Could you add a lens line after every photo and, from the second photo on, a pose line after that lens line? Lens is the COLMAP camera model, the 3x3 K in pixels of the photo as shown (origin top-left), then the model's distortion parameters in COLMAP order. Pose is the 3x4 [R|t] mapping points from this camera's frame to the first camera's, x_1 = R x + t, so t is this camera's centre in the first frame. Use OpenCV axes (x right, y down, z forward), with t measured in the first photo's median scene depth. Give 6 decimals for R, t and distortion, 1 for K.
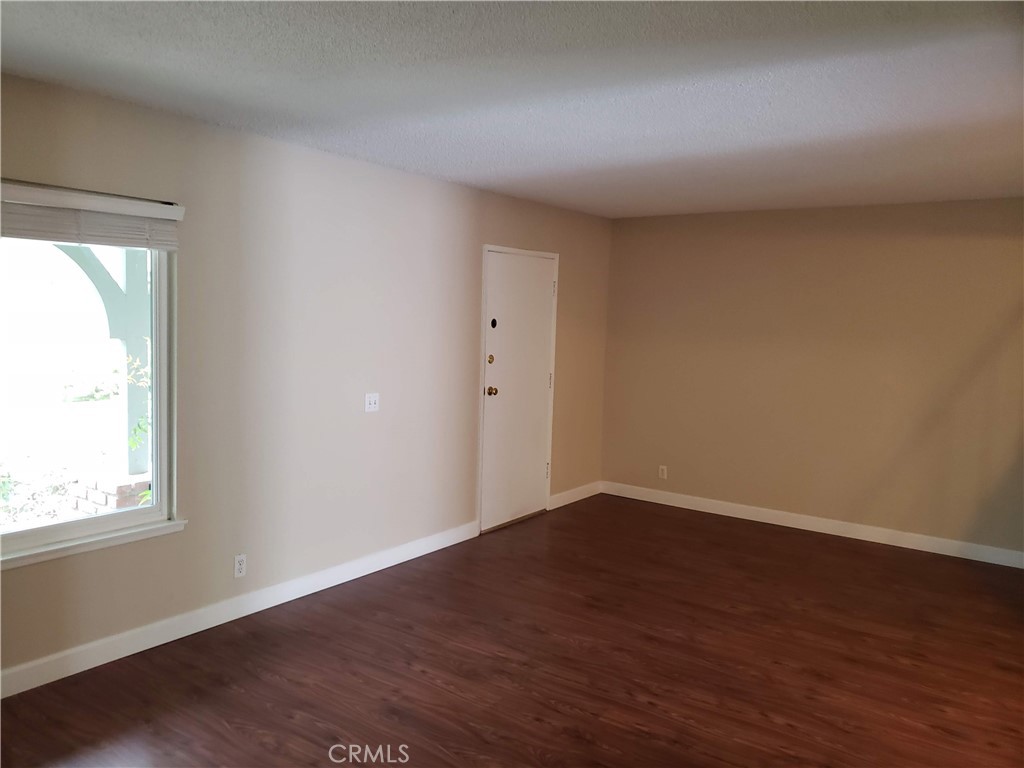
lens RADIAL K [[798.1, 0, 485.4], [0, 798.1, 349.3], [0, 0, 1]] dist [0.061135, -0.073962]
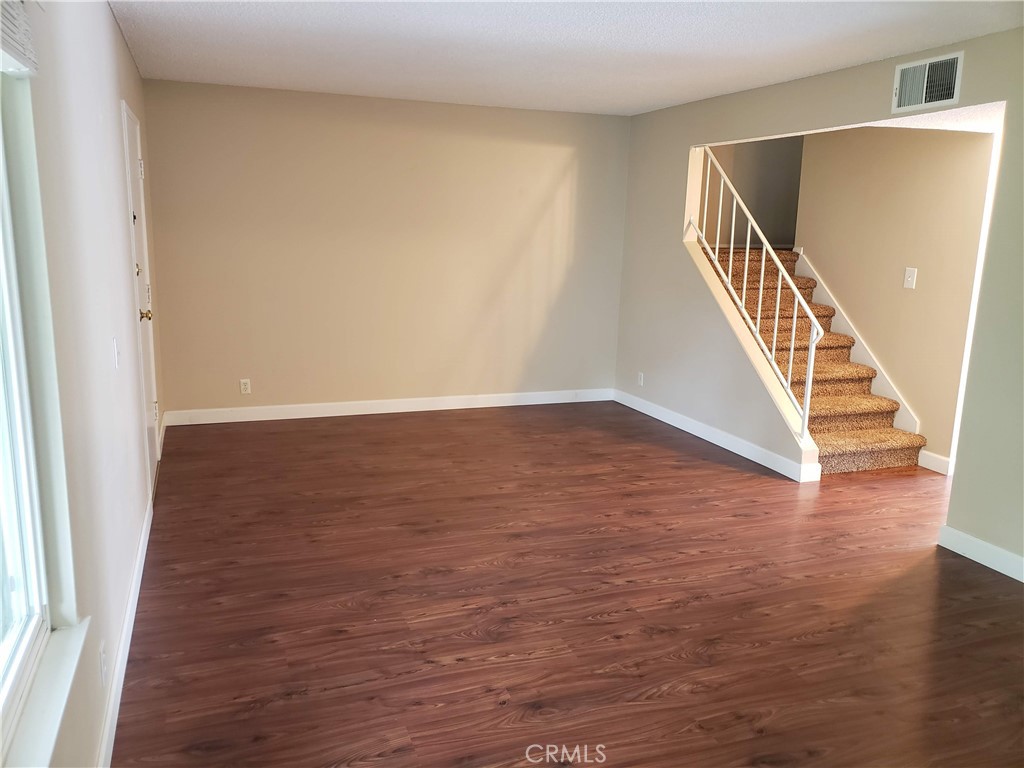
lens RADIAL K [[798.1, 0, 483.6], [0, 798.1, 366.8], [0, 0, 1]] dist [0.061135, -0.073962]
pose [[0.558161, -0.163235, 0.813517, -0.665696], [0.029934, 0.983781, 0.176861, -0.033539], [-0.829192, -0.074365, 0.553994, 0.542468]]
